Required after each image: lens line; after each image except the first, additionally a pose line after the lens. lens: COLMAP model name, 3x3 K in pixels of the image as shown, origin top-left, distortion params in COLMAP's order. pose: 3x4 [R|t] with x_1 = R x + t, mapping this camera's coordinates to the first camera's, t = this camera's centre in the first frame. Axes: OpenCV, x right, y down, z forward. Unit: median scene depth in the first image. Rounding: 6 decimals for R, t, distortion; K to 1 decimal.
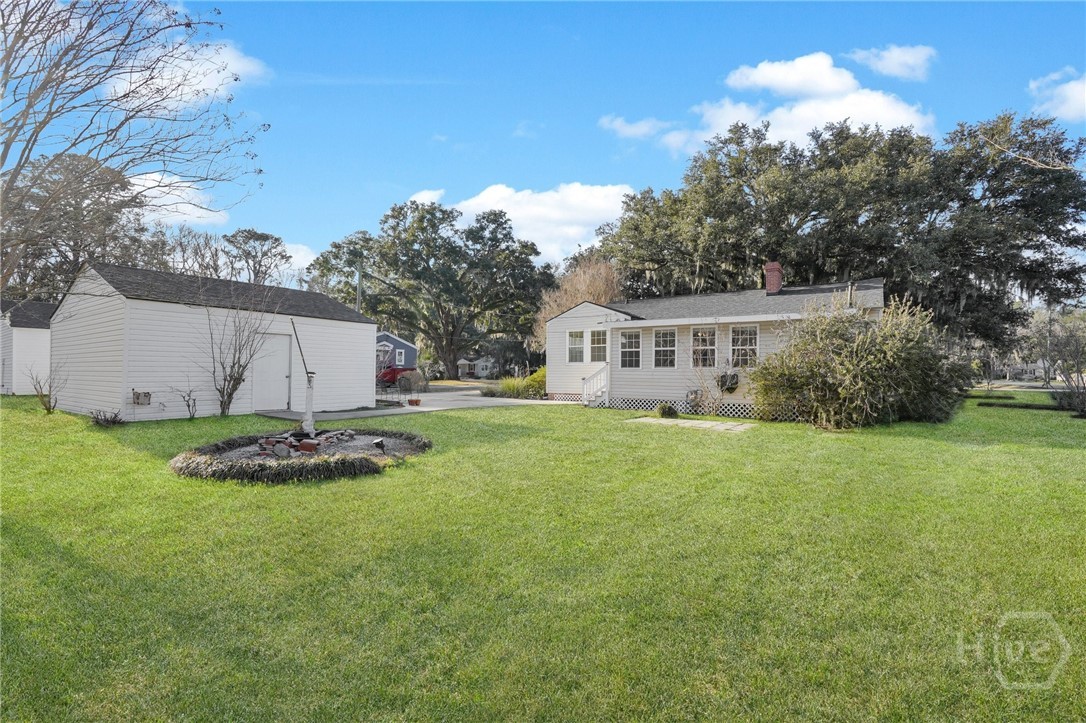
lens RADIAL K [[494.6, 0, 543.0], [0, 494.6, 361.5], [0, 0, 1]] dist [0.001535, 0.000127]
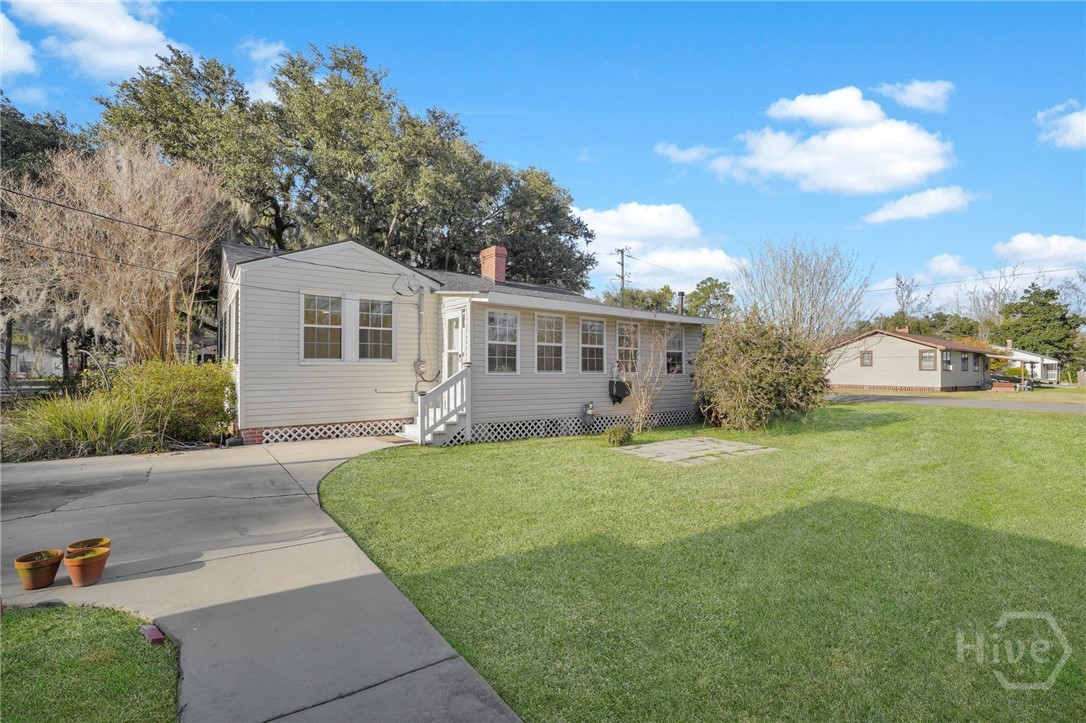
lens RADIAL K [[498.5, 0, 517.4], [0, 498.5, 364.1], [0, 0, 1]] dist [0.022115, 0.000093]
pose [[0.346023, 0.006923, 0.938201, -0.378944], [-0.024969, 0.999687, 0.001832, 0.001052], [-0.937894, -0.024060, 0.346087, 0.737825]]
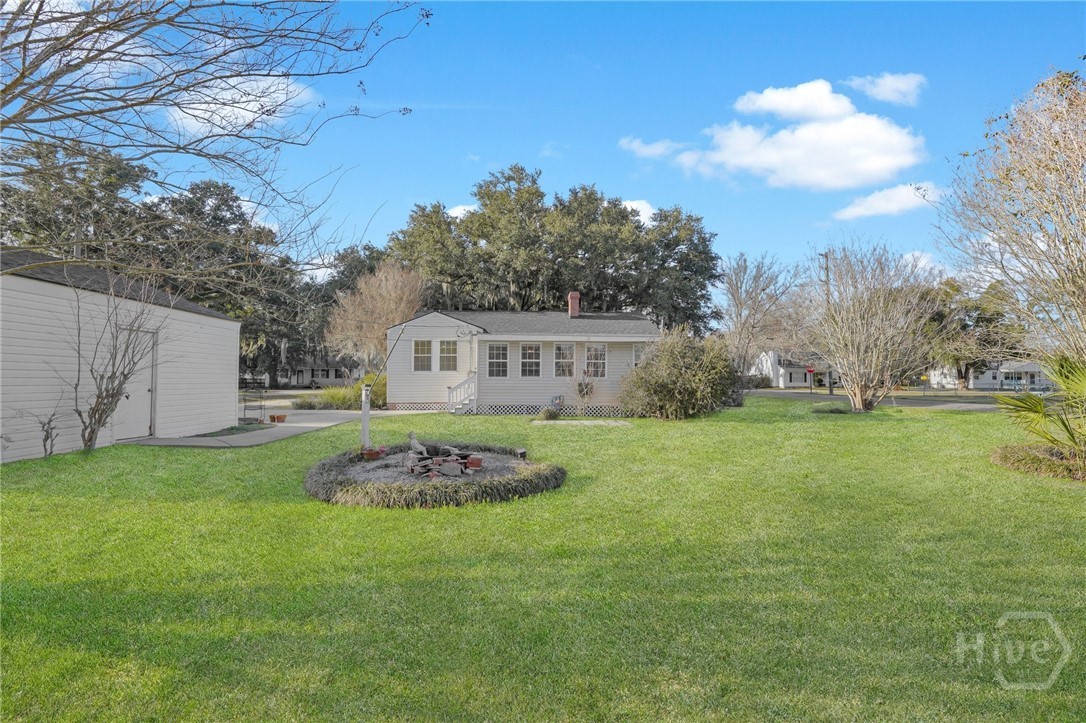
lens RADIAL K [[492.0, 0, 545.8], [0, 492.0, 373.2], [0, 0, 1]] dist [-0.001330, -0.000142]
pose [[0.796652, 0.002500, 0.604433, -0.386263], [-0.009157, 0.999927, 0.007934, -0.005406], [-0.604369, -0.011855, 0.796617, 0.056819]]
